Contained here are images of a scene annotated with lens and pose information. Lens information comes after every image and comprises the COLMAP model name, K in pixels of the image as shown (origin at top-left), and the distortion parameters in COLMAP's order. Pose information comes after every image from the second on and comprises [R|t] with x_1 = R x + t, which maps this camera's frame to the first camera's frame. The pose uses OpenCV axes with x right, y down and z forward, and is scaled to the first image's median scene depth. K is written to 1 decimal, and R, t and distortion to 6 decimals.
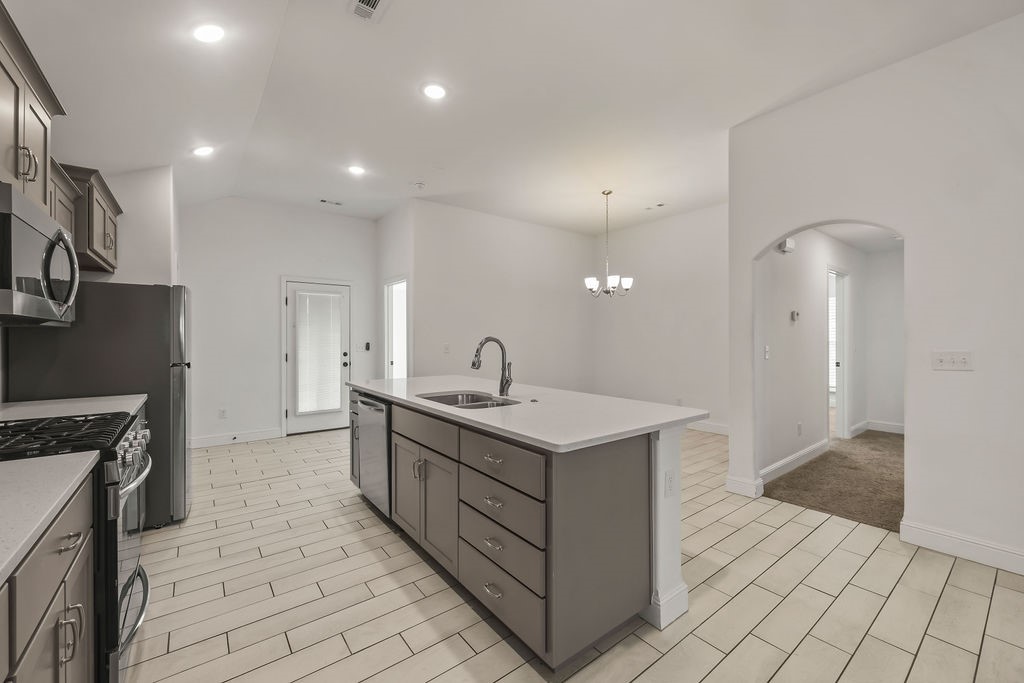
lens RADIAL K [[411.3, 0, 509.9], [0, 411.3, 336.3], [0, 0, 1]] dist [-0.009084, 0.001030]
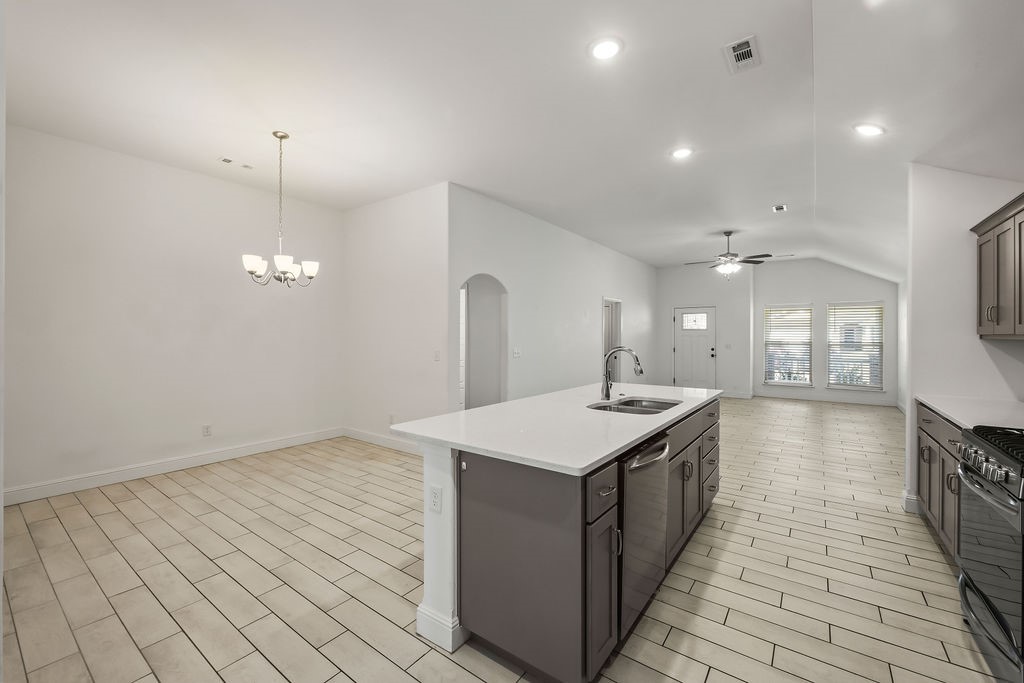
lens RADIAL K [[411.3, 0, 509.7], [0, 411.3, 336.4], [0, 0, 1]] dist [-0.009084, 0.001030]
pose [[-0.276219, 0.002235, 0.961092, -0.478484], [-0.004775, 0.999982, -0.003698, -0.010012], [-0.961083, -0.005611, -0.276203, 0.739794]]
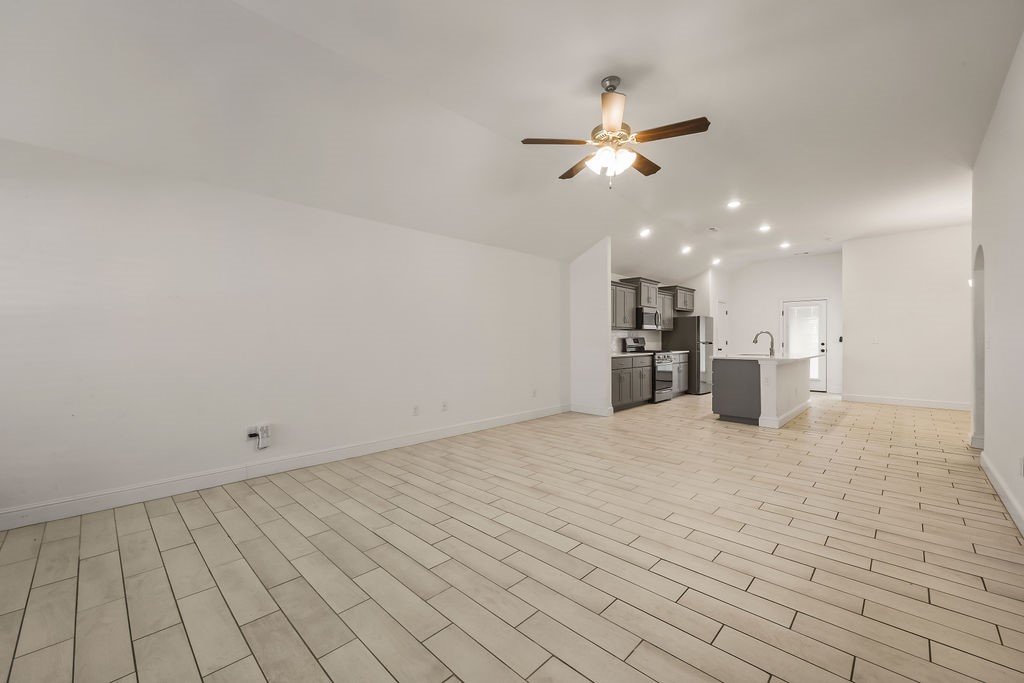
lens RADIAL K [[411.3, 0, 514.1], [0, 411.3, 343.2], [0, 0, 1]] dist [-0.009084, 0.001030]
pose [[0.156878, 0.016442, -0.987481, 1.024947], [0.000381, 0.999860, 0.016709, 0.014481], [0.987618, -0.002998, 0.156850, -0.427806]]
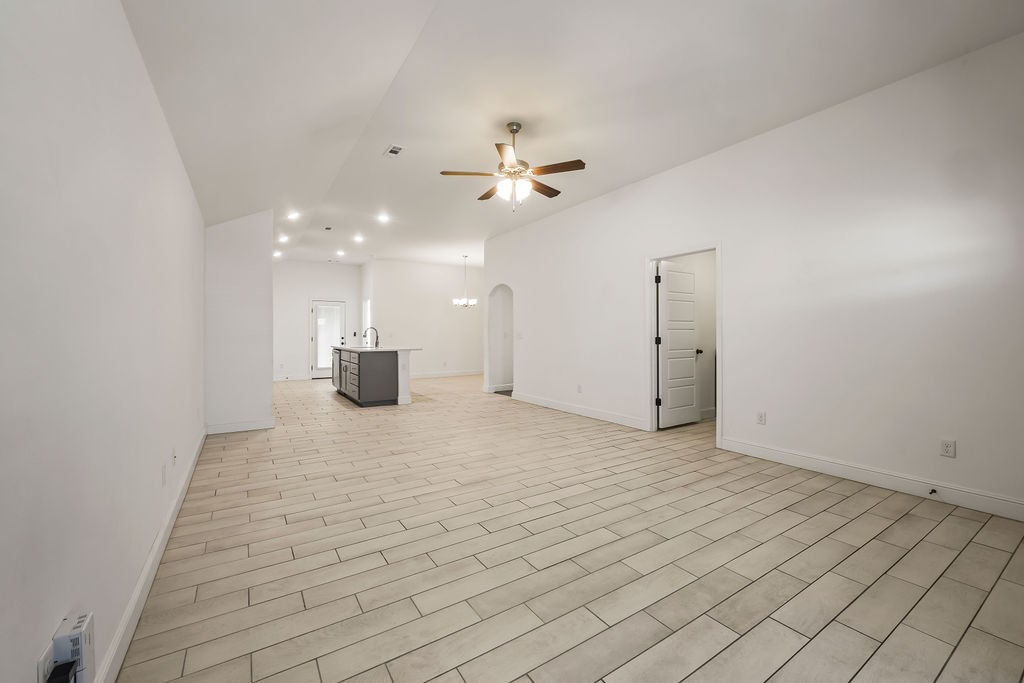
lens RADIAL K [[411.3, 0, 506.8], [0, 411.3, 334.3], [0, 0, 1]] dist [-0.009084, 0.001030]
pose [[0.996784, 0.002834, -0.080084, 0.545583], [-0.002482, 0.999987, 0.004500, 0.016644], [0.080095, -0.004287, 0.996778, -0.890221]]
